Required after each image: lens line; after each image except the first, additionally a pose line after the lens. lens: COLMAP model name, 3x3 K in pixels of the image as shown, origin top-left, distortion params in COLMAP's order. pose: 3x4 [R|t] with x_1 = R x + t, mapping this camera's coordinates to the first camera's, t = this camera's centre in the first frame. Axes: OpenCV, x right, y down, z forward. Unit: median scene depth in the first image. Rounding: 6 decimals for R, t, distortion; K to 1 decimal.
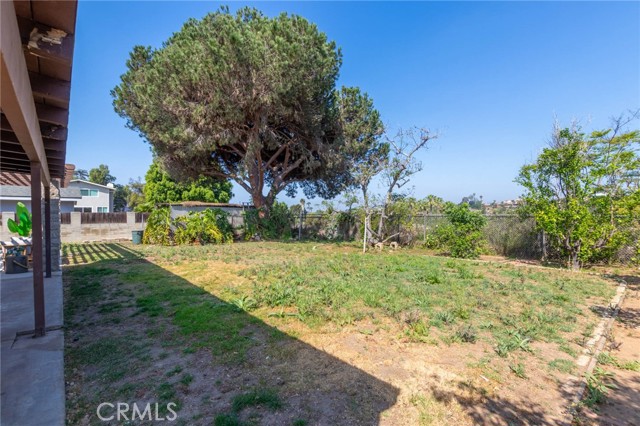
lens RADIAL K [[293.5, 0, 320.6], [0, 293.5, 211.2], [0, 0, 1]] dist [0.003287, -0.002647]
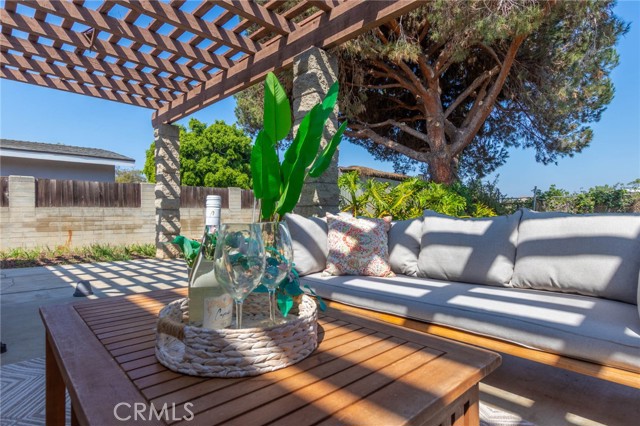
lens RADIAL K [[336.5, 0, 317.3], [0, 336.5, 212.2], [0, 0, 1]] dist [0.001343, 0.000314]
pose [[0.997716, -0.000586, 0.067549, -0.512357], [0.000276, 0.999989, 0.004600, 0.041310], [-0.067551, -0.004570, 0.997705, 0.367315]]
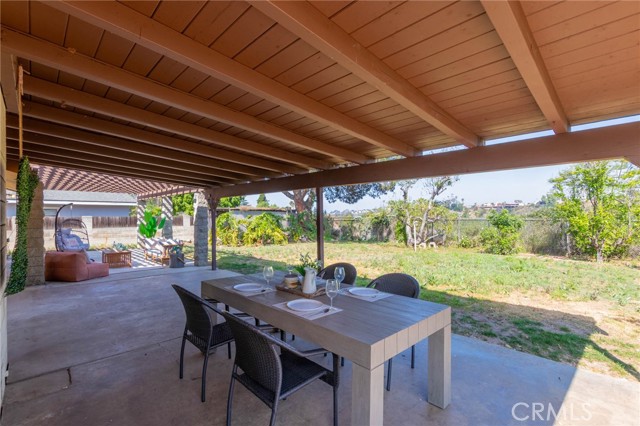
lens RADIAL K [[293.5, 0, 318.9], [0, 293.5, 214.1], [0, 0, 1]] dist [0.003287, -0.002647]
pose [[0.998591, 0.000884, 0.053066, -0.205543], [-0.001052, 0.999995, 0.003127, -0.007019], [-0.053063, -0.003179, 0.998586, -0.101911]]
